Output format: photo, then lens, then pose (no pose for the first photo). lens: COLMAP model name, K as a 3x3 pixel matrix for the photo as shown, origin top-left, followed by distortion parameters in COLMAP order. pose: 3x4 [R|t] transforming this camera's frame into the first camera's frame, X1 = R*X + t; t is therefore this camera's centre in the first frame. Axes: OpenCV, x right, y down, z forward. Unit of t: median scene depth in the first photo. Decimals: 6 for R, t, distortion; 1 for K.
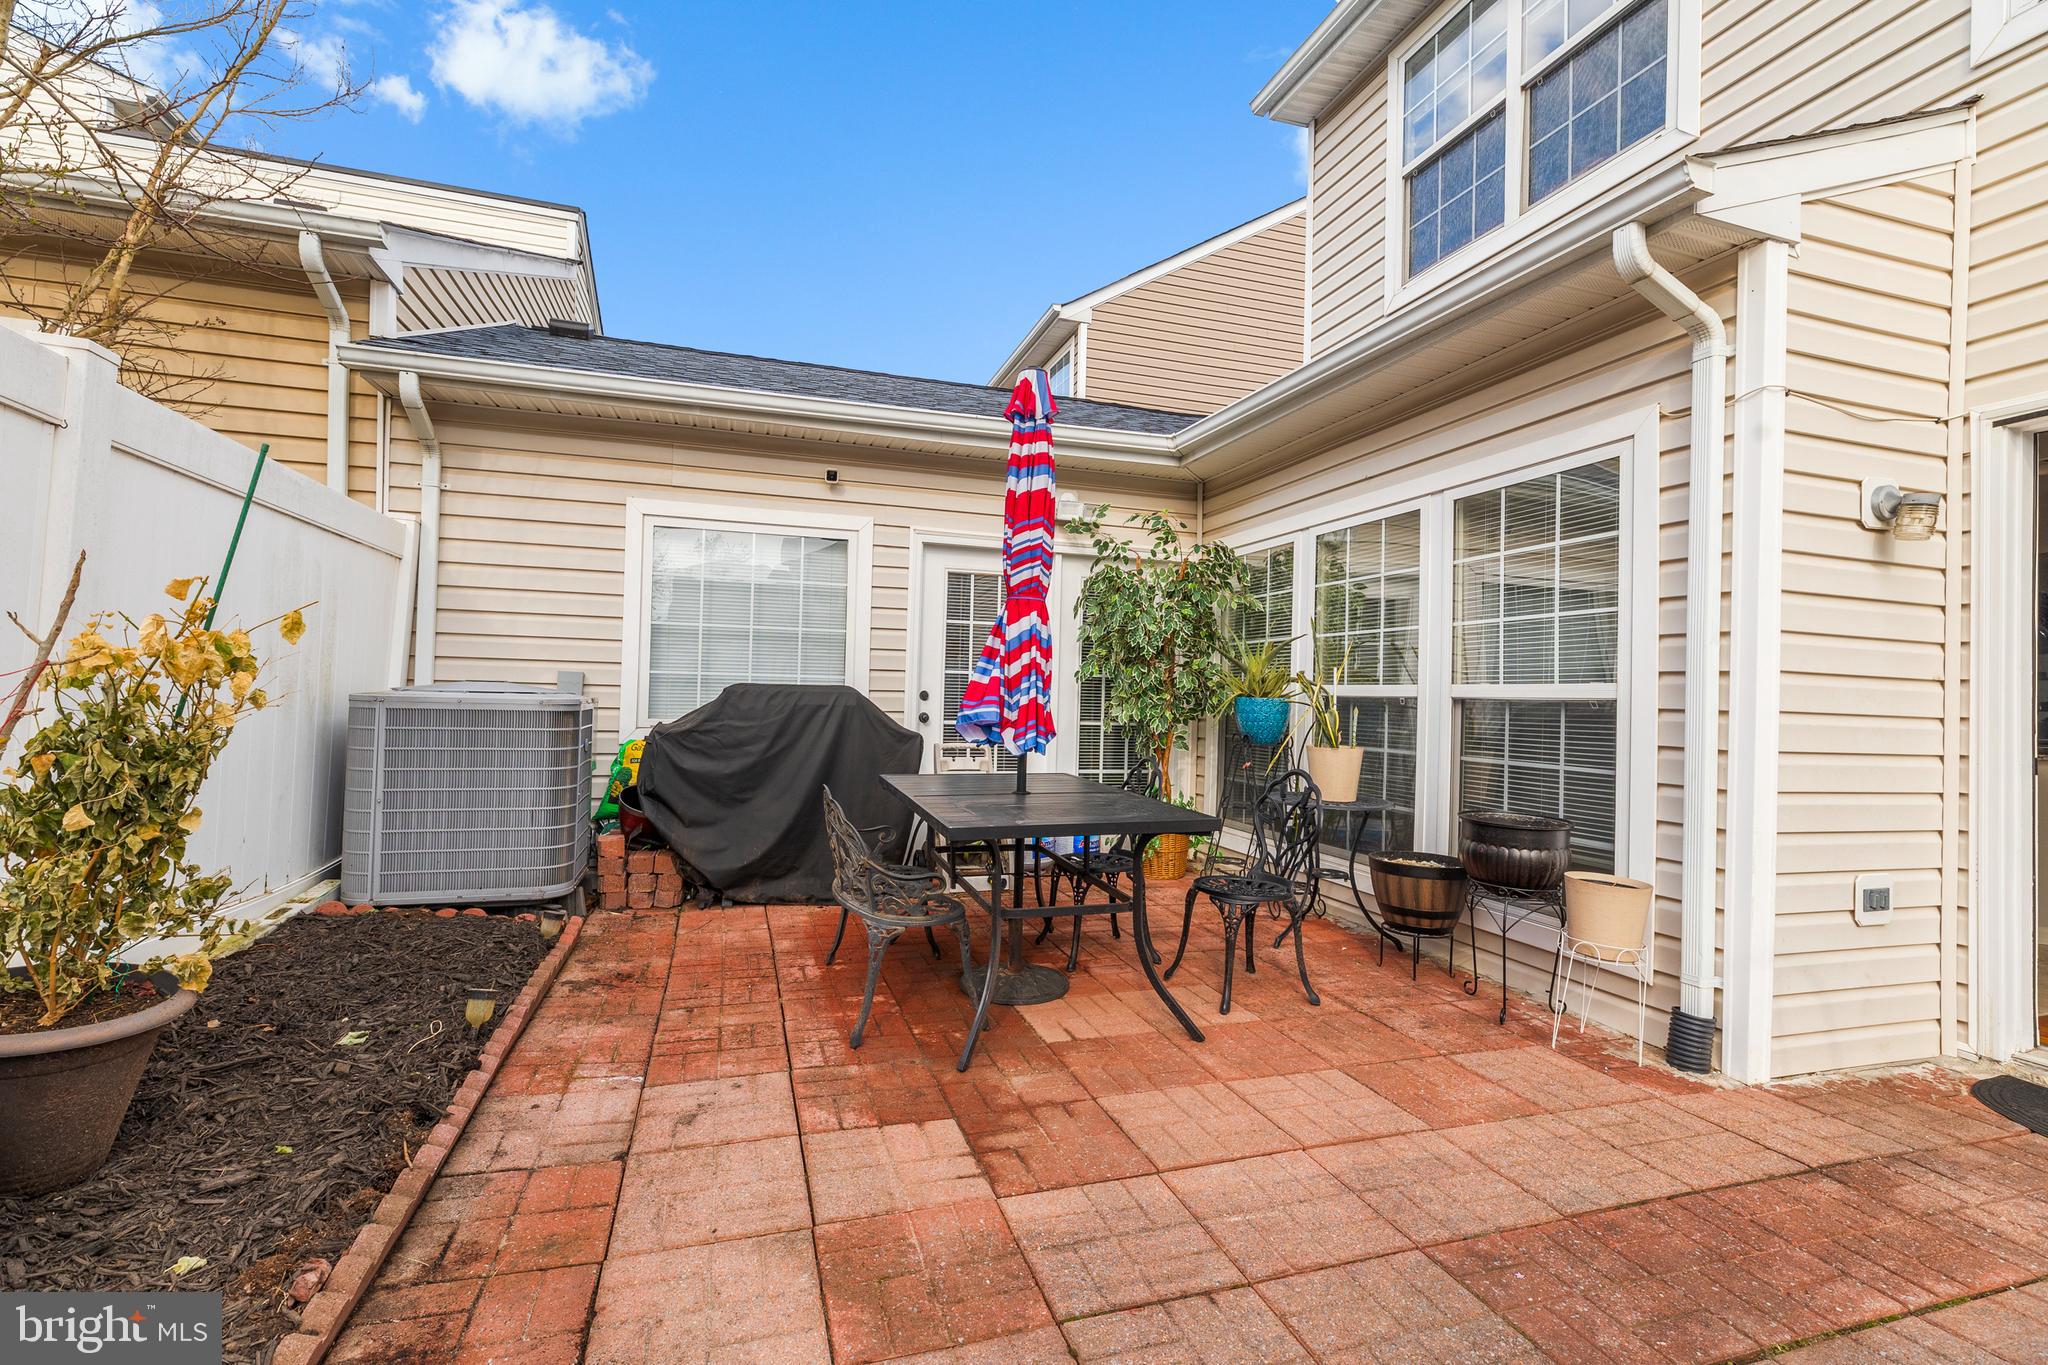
lens RADIAL K [[927.5, 0, 1024.7], [0, 927.5, 685.6], [0, 0, 1]] dist [0.002715, 0.000503]
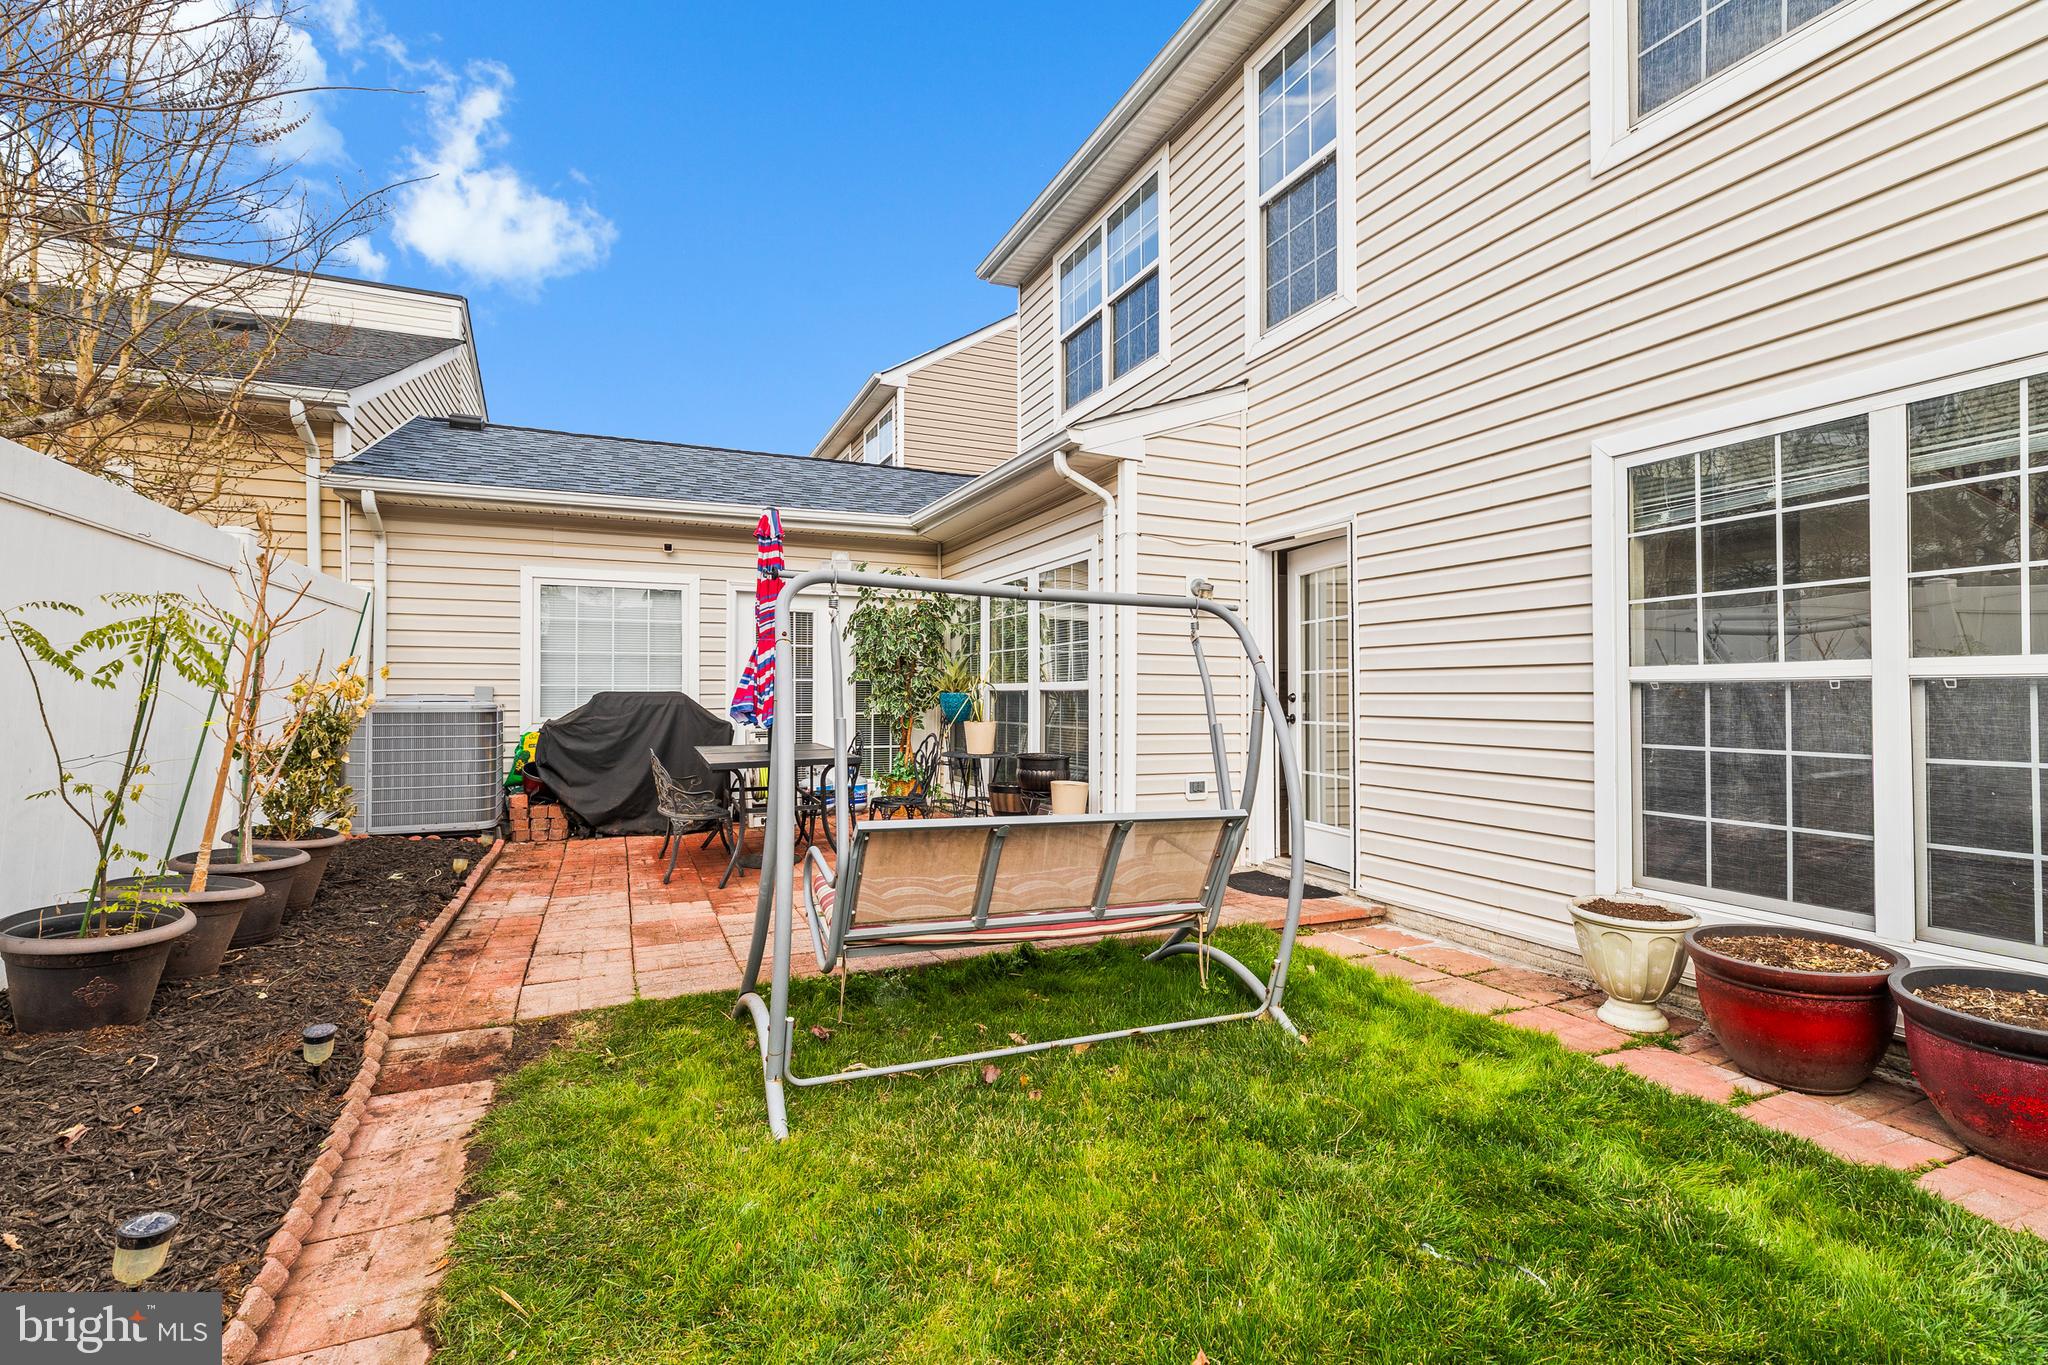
lens RADIAL K [[927.5, 0, 1023.6], [0, 927.5, 688.3], [0, 0, 1]] dist [0.002715, 0.000503]
pose [[0.993858, -0.023972, 0.108035, 0.215412], [0.023402, 0.999705, 0.006539, -0.001897], [-0.108159, -0.003970, 0.994126, -0.595586]]
